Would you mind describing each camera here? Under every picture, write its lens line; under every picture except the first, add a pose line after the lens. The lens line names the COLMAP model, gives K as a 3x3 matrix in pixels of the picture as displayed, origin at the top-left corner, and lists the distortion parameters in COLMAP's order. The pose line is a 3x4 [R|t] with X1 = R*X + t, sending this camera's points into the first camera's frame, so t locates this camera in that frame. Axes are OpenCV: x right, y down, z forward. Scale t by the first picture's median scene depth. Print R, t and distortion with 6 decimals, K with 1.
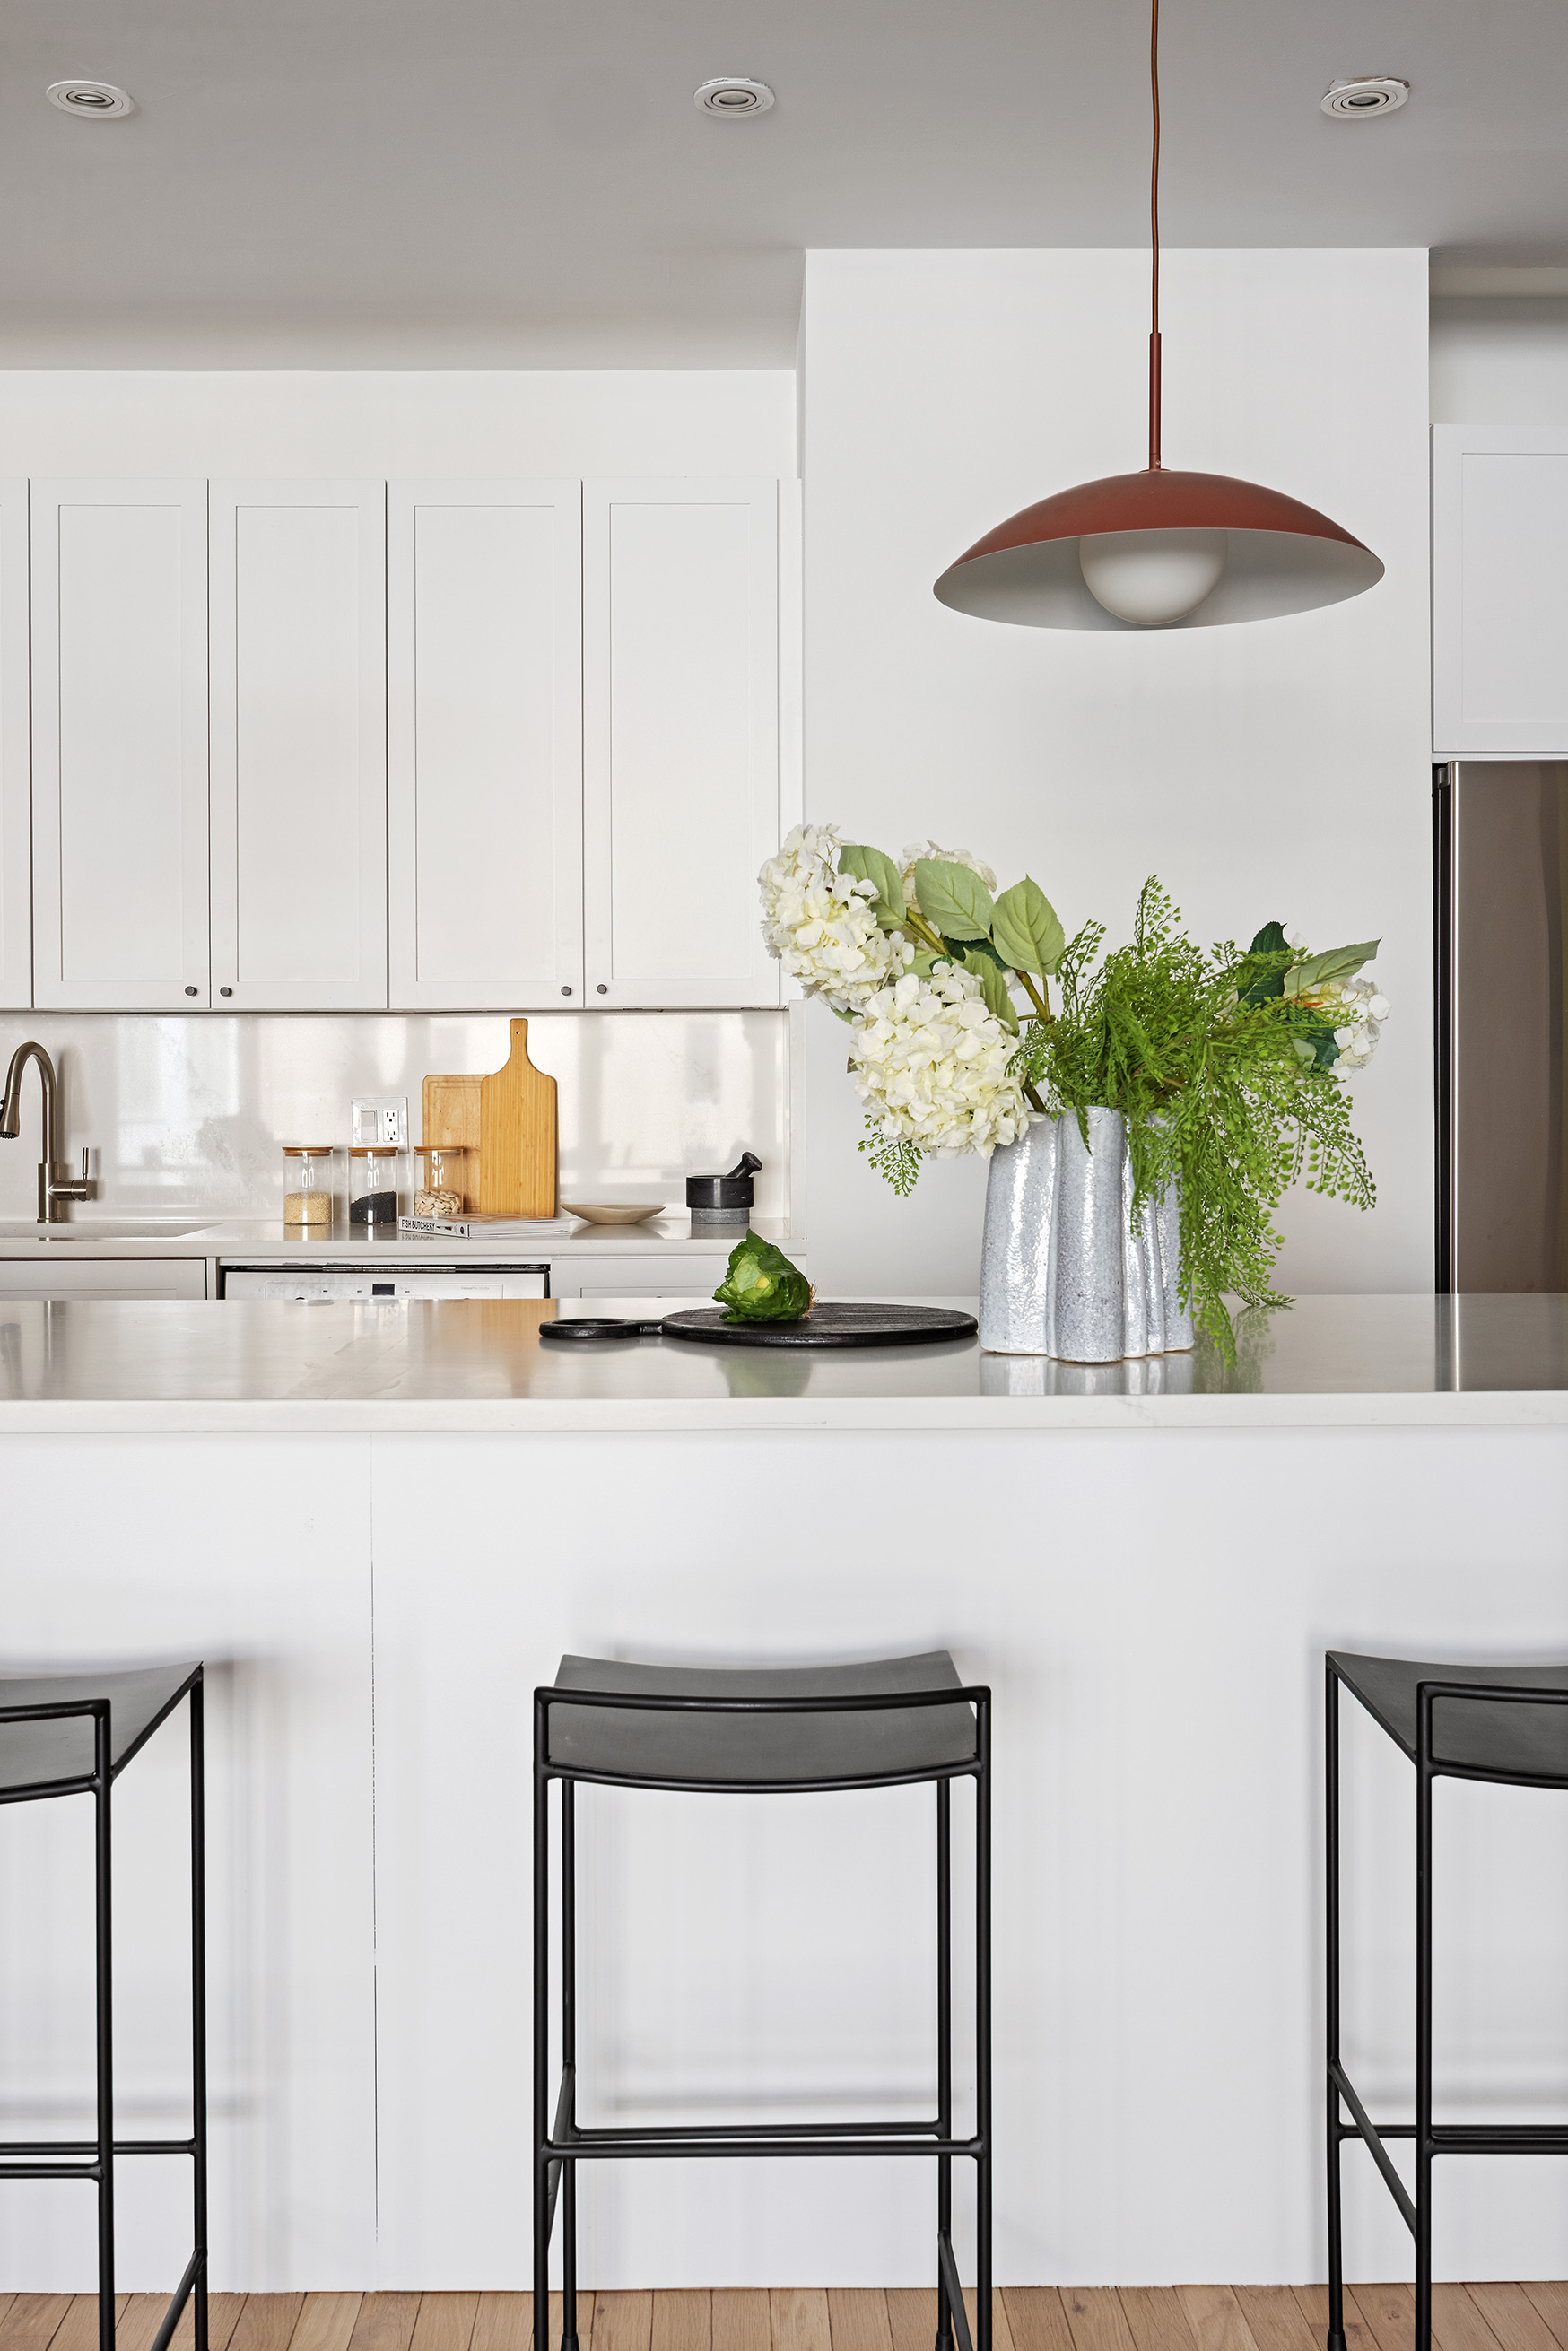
lens RADIAL K [[2232.3, 0, 784.9], [0, 2232.3, 1147.4], [0, 0, 1]] dist [-0.006665, 0.017567]
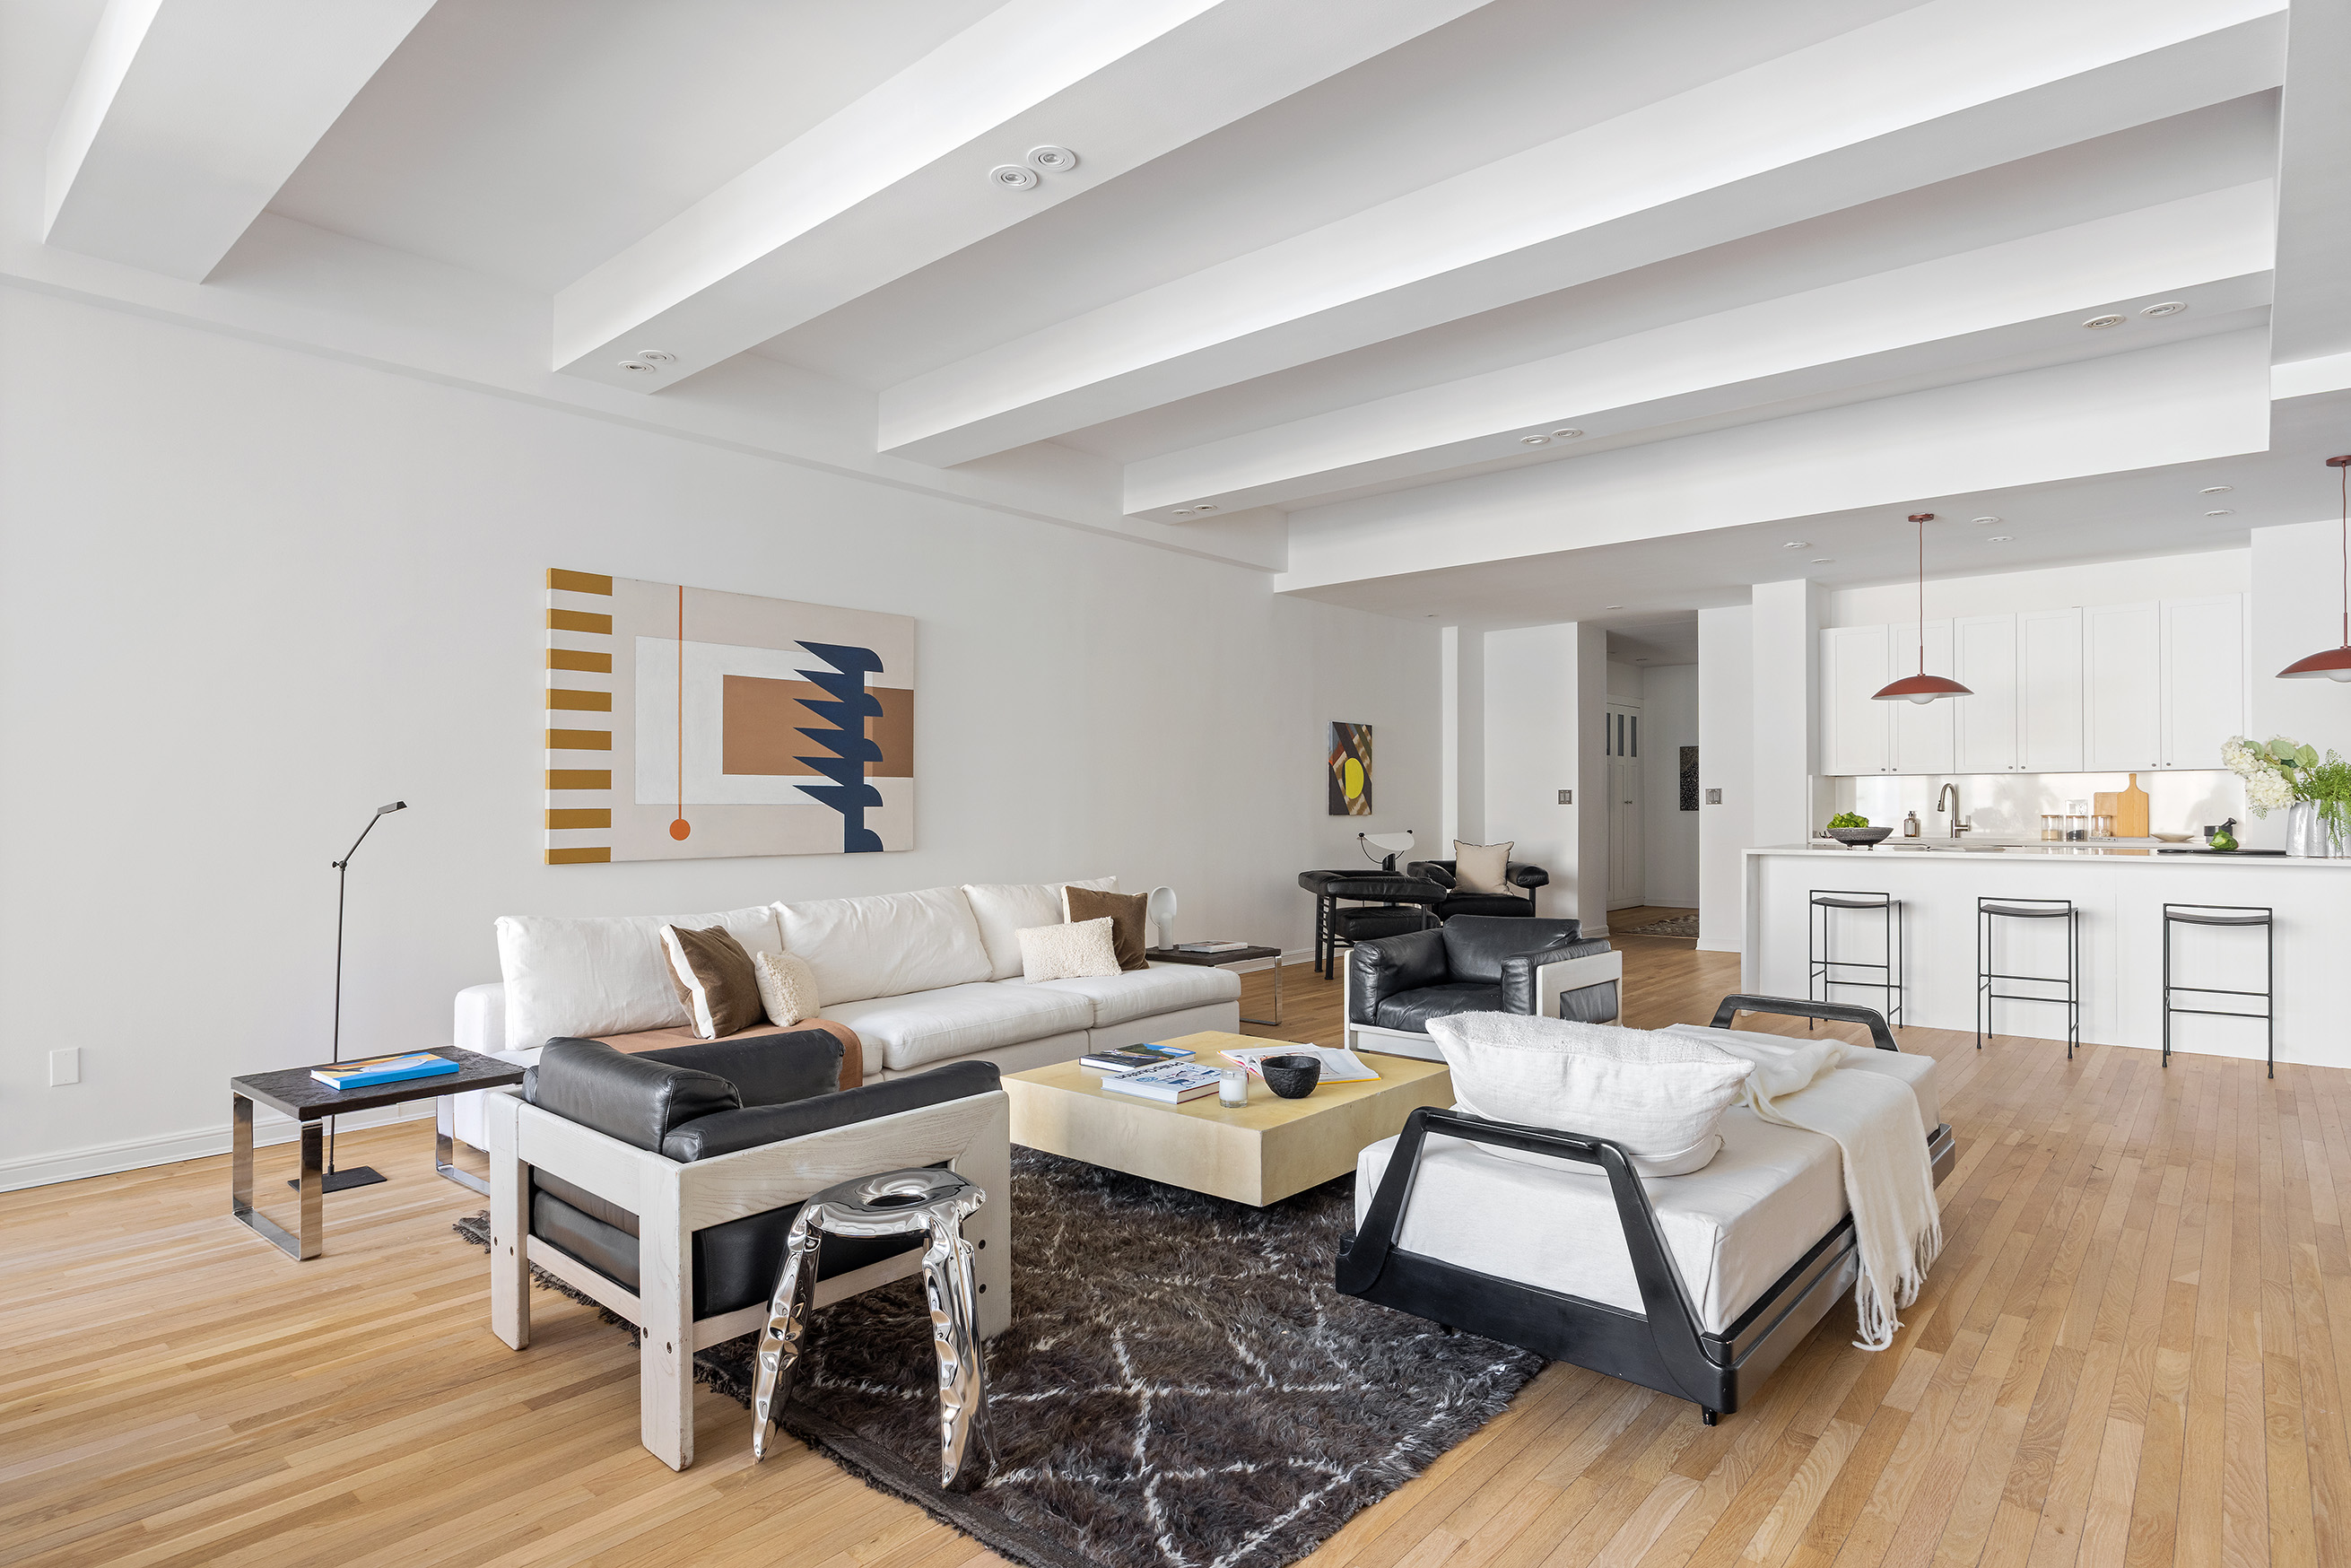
lens RADIAL K [[1254.6, 0, 1175.5], [0, 1254.6, 784.0], [0, 0, 1]] dist [0.008513, -0.000440]
pose [[0.742470, -0.011141, -0.669787, 0.067252], [-0.015441, 0.999311, -0.033739, 0.036147], [0.669701, 0.035392, 0.741787, -1.210372]]
